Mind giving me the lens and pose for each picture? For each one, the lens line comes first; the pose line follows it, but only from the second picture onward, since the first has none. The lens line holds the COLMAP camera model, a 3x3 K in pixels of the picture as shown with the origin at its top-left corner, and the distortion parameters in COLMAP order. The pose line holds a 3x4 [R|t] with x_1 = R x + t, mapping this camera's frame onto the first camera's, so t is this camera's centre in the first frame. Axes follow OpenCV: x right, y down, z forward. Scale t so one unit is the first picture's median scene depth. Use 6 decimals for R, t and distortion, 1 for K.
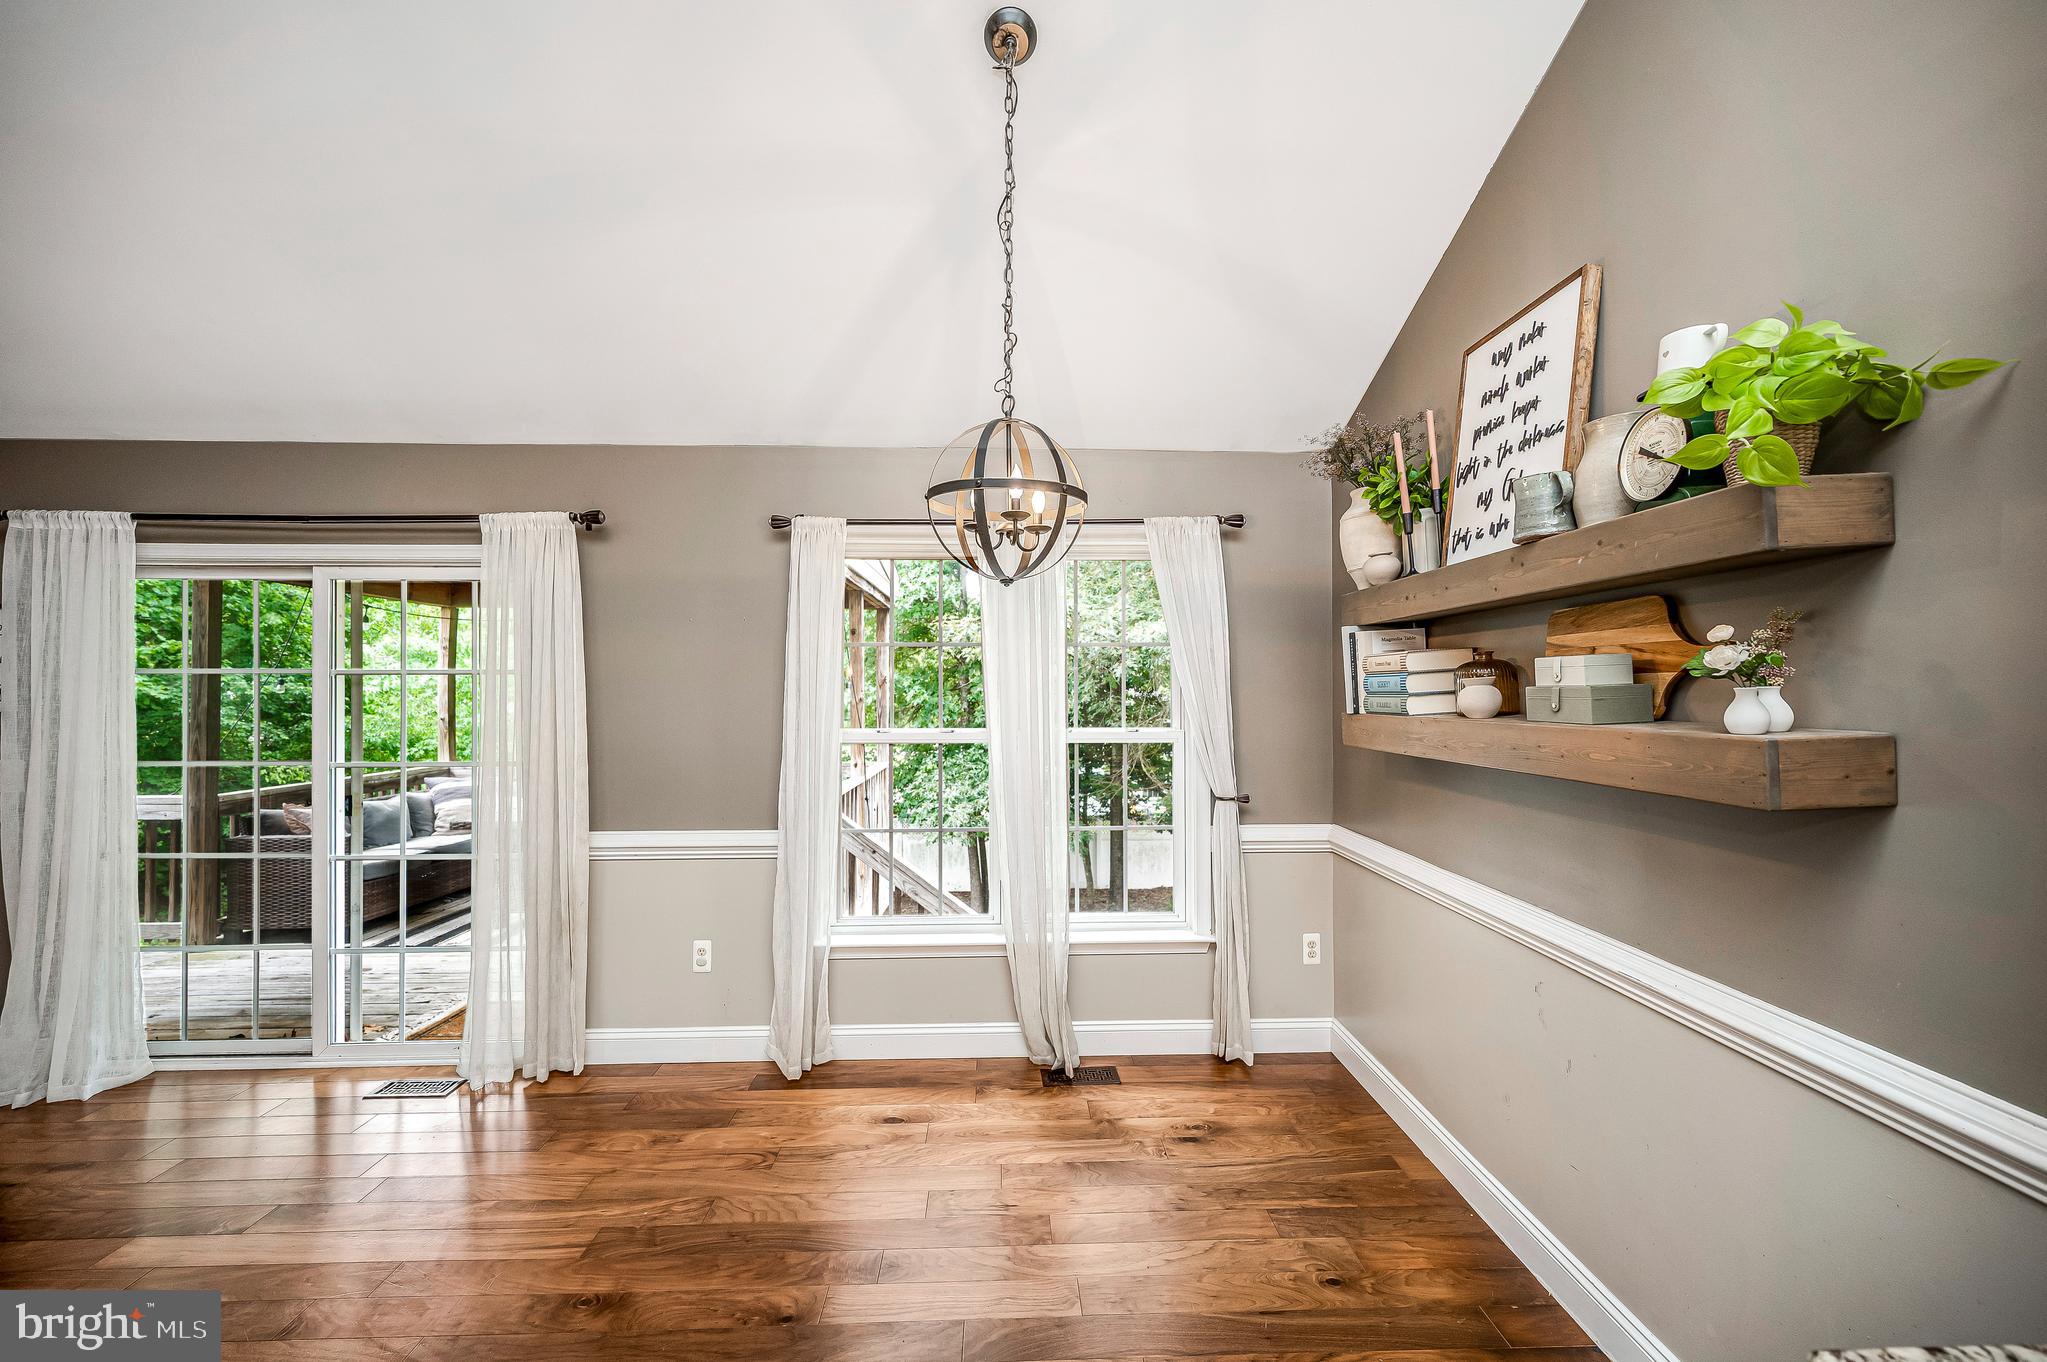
lens RADIAL K [[815.6, 0, 1046.5], [0, 815.6, 682.9], [0, 0, 1]] dist [-0.000891, -0.000023]
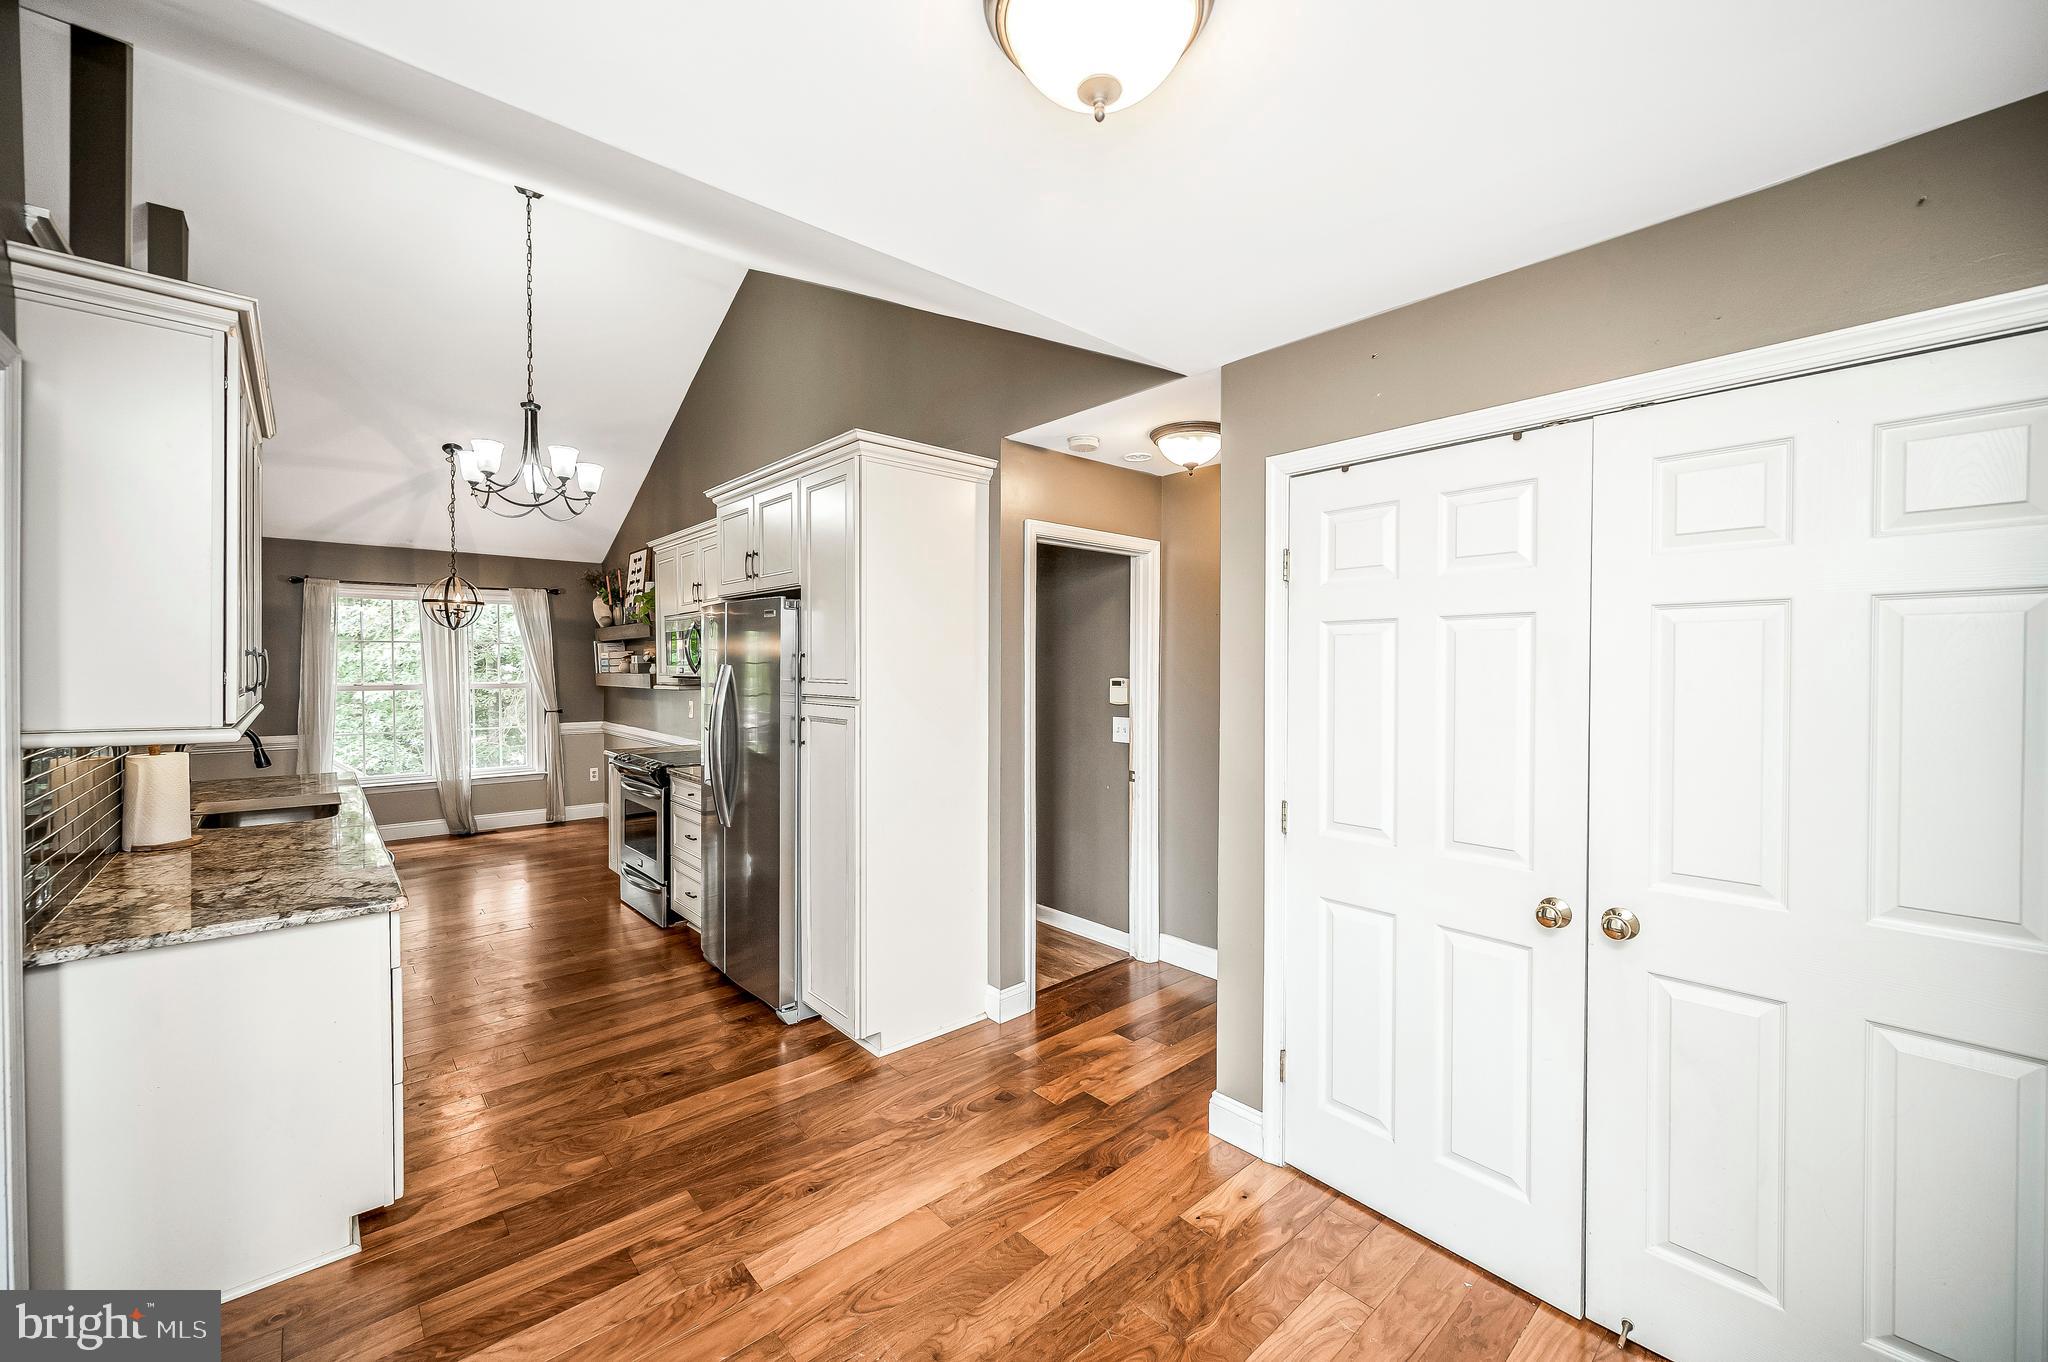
lens RADIAL K [[805.2, 0, 1046.6], [0, 805.2, 669.4], [0, 0, 1]] dist [-0.001301, -0.000110]
pose [[0.771760, -0.007041, 0.635875, -0.177670], [0.004439, 0.999974, 0.005686, 0.019239], [-0.635899, -0.001565, 0.771771, -1.967790]]
